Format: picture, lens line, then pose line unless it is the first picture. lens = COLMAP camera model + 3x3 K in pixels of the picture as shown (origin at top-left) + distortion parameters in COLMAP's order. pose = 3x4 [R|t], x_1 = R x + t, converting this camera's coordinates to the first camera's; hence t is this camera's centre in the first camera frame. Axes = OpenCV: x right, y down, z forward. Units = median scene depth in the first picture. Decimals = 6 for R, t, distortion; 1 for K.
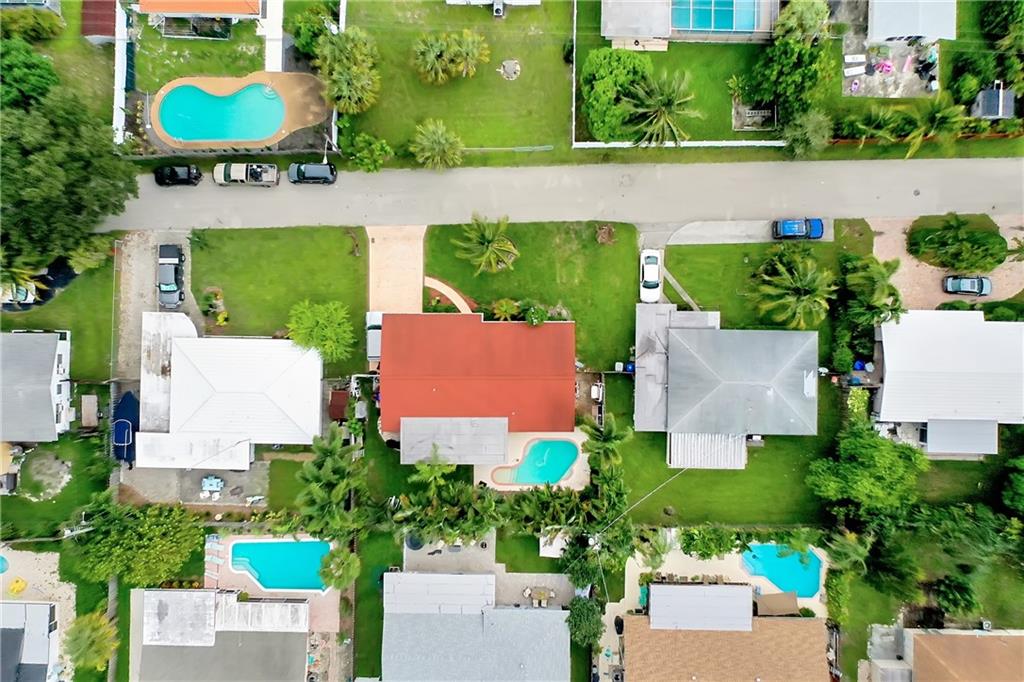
lens RADIAL K [[757.0, 0, 509.2], [0, 757.0, 339.9], [0, 0, 1]] dist [-0.014771, -0.003685]
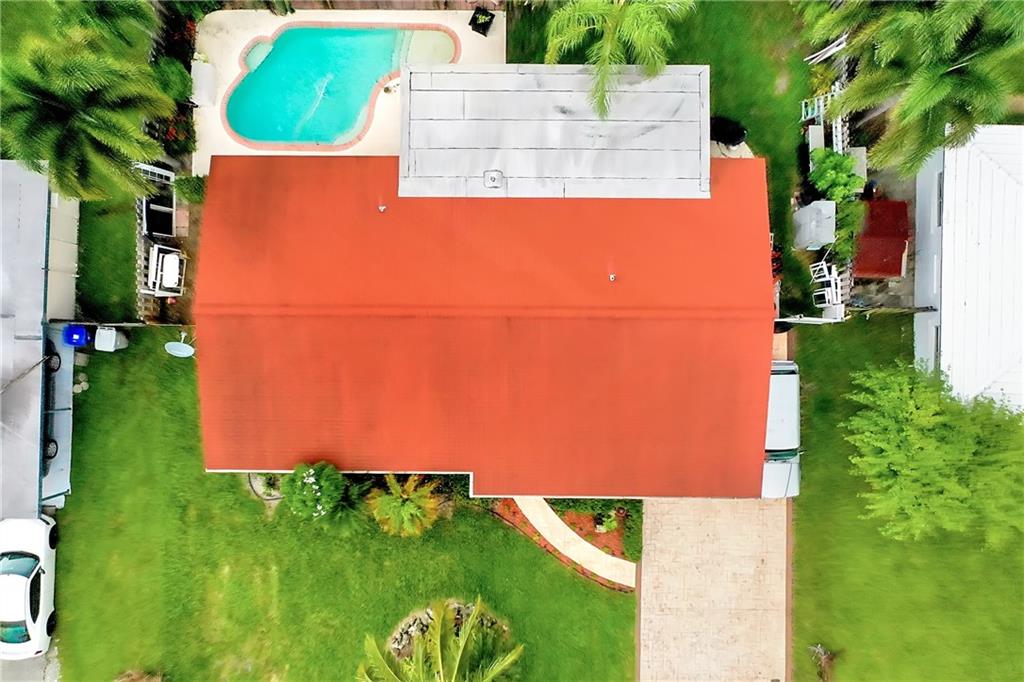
lens RADIAL K [[757.0, 0, 514.2], [0, 757.0, 343.4], [0, 0, 1]] dist [-0.014771, -0.003685]
pose [[-0.998926, -0.008322, 0.045583, -0.069377], [0.009270, -0.999744, 0.020617, 0.027450], [0.045400, 0.021017, 0.998748, 0.637251]]
